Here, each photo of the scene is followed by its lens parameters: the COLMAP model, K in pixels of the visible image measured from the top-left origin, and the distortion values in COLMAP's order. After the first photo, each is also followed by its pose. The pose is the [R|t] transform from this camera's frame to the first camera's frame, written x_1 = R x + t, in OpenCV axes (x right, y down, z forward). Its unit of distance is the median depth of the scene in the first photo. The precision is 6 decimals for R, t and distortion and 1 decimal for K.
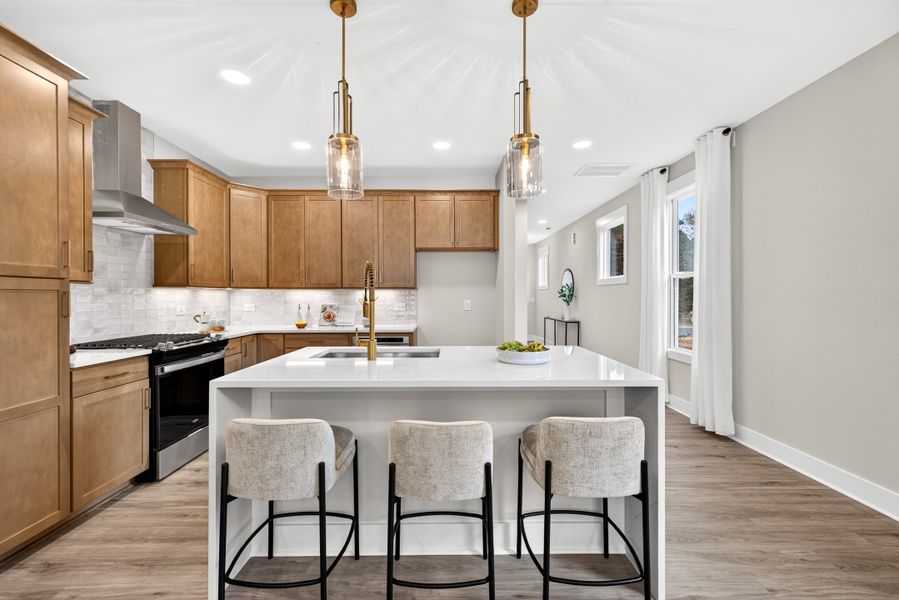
lens RADIAL K [[377.5, 0, 449.7], [0, 377.5, 295.3], [0, 0, 1]] dist [0.017546, -0.000251]
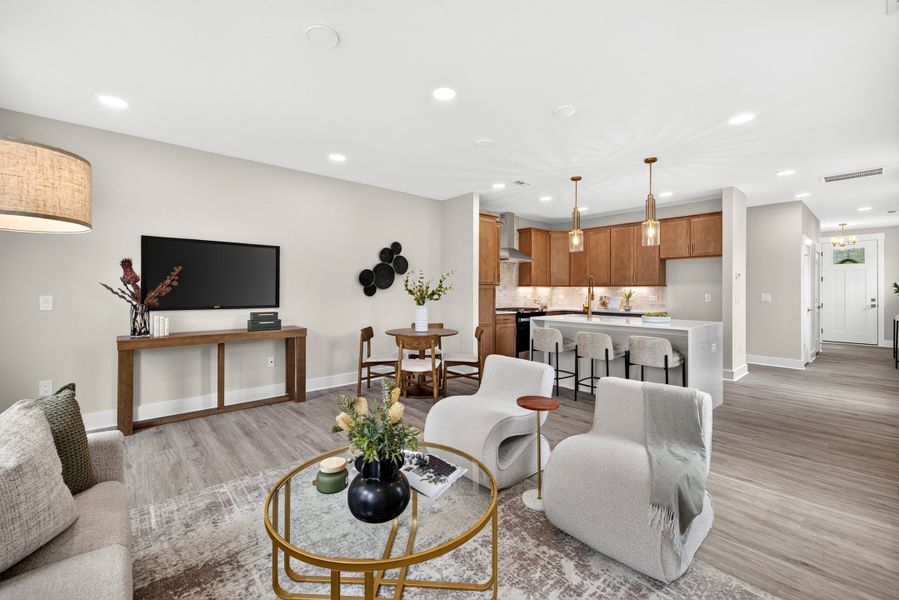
lens RADIAL K [[377.5, 0, 449.7], [0, 377.5, 295.3], [0, 0, 1]] dist [0.017546, -0.000251]
pose [[0.654220, 0.008856, -0.756253, 0.616653], [-0.000814, 0.999939, 0.011006, 0.005653], [0.756304, -0.006584, 0.654187, -0.733053]]
